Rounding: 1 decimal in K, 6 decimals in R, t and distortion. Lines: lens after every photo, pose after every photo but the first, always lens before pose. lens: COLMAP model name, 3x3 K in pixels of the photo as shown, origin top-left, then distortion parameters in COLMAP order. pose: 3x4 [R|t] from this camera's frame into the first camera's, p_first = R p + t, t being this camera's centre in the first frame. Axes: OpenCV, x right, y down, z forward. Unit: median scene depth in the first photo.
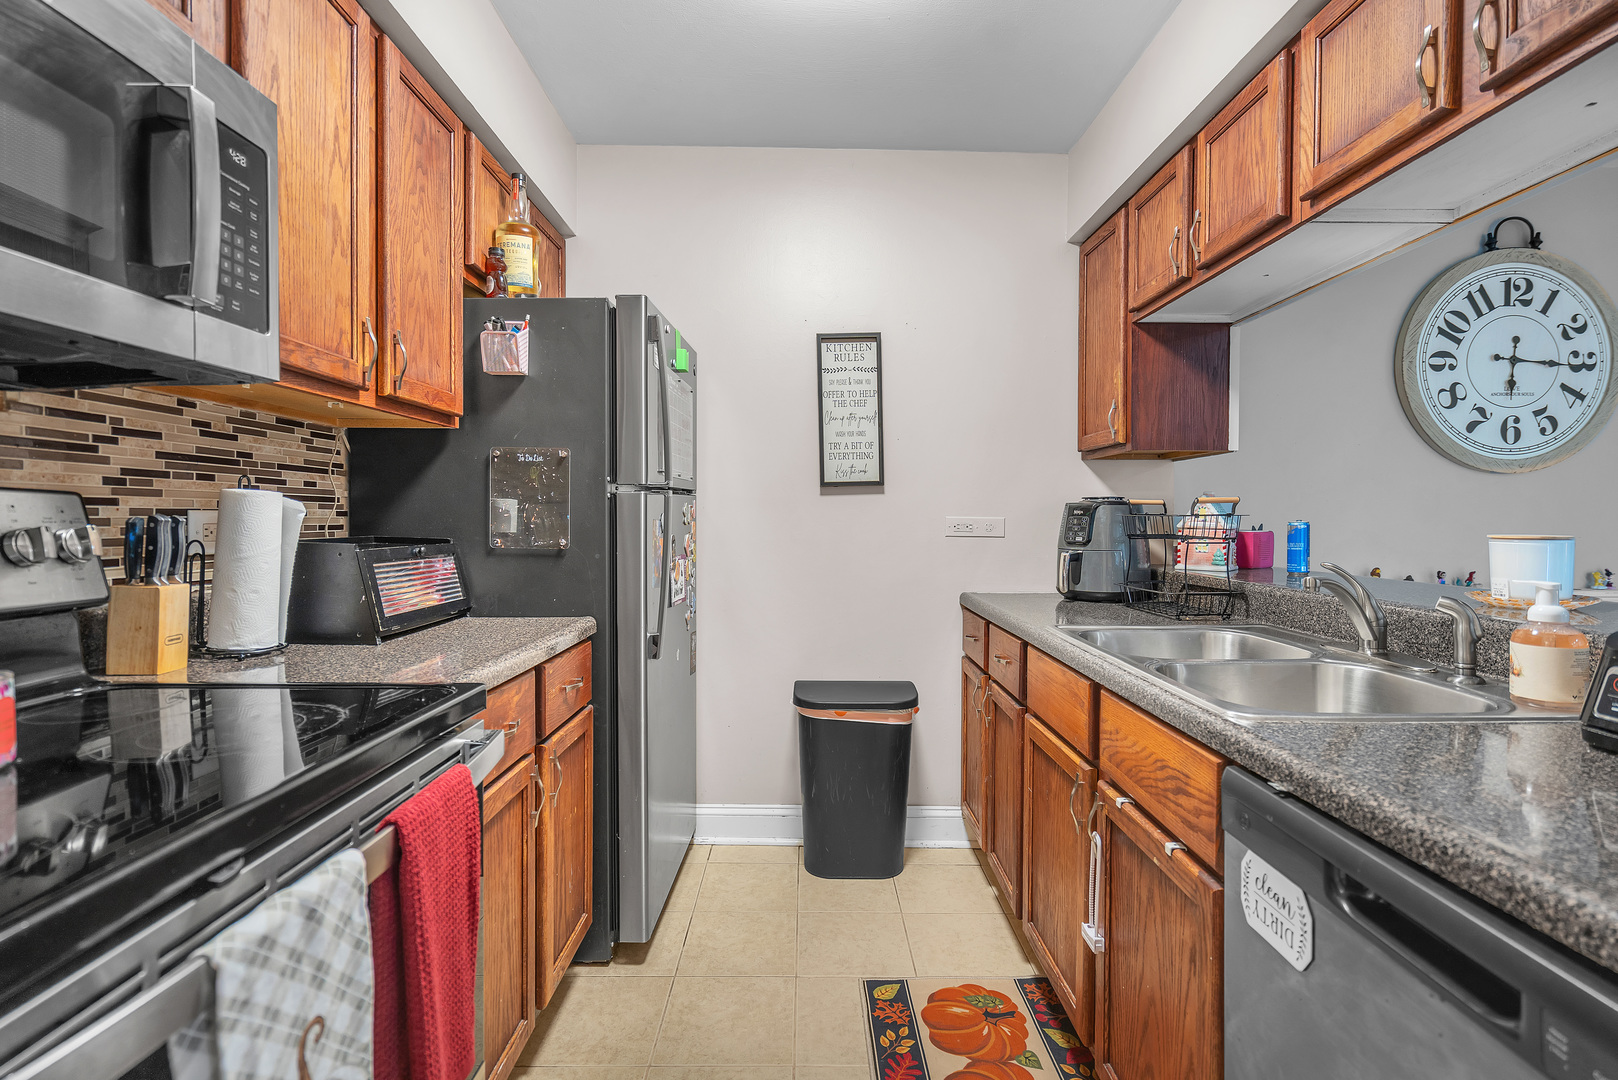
lens RADIAL K [[747.7, 0, 809.0], [0, 747.7, 540.0], [0, 0, 1]] dist [0.000764, 0.000305]
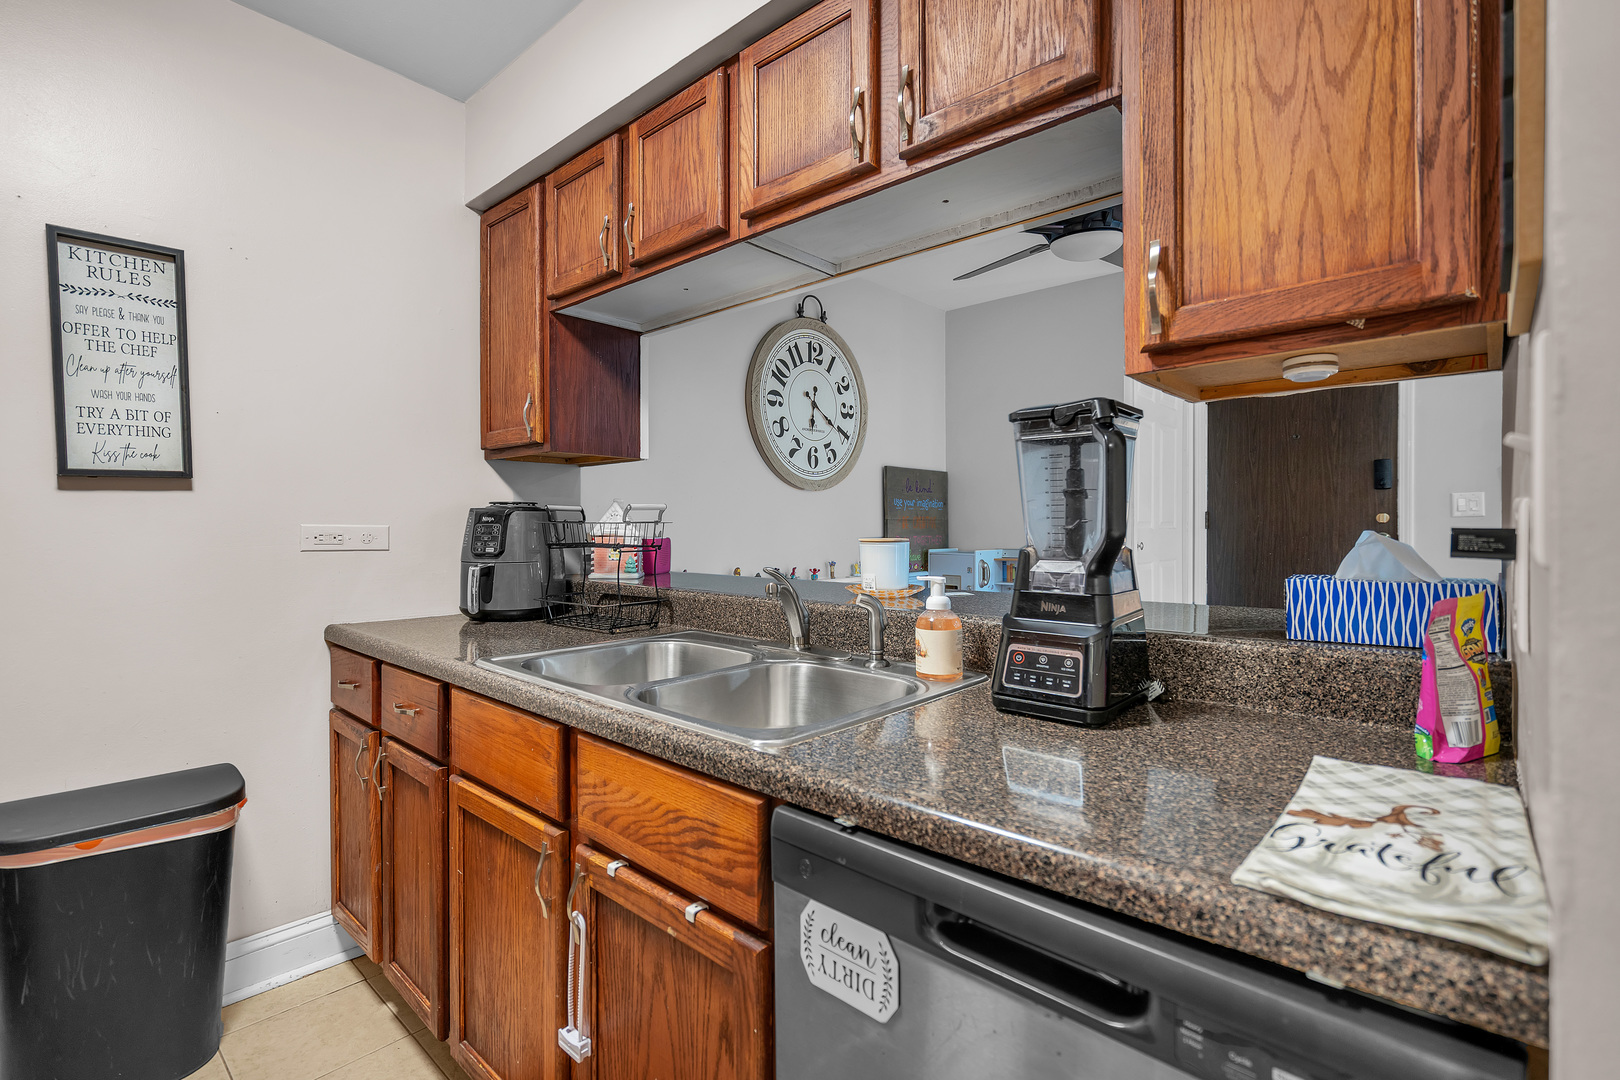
lens RADIAL K [[737.2, 0, 812.8], [0, 737.2, 532.6], [0, 0, 1]] dist [-0.002882, 0.000584]
pose [[0.669193, -0.009386, 0.743029, -0.028229], [0.024294, 0.999662, -0.009253, -0.006318], [-0.742691, 0.024243, 0.669195, 0.207372]]
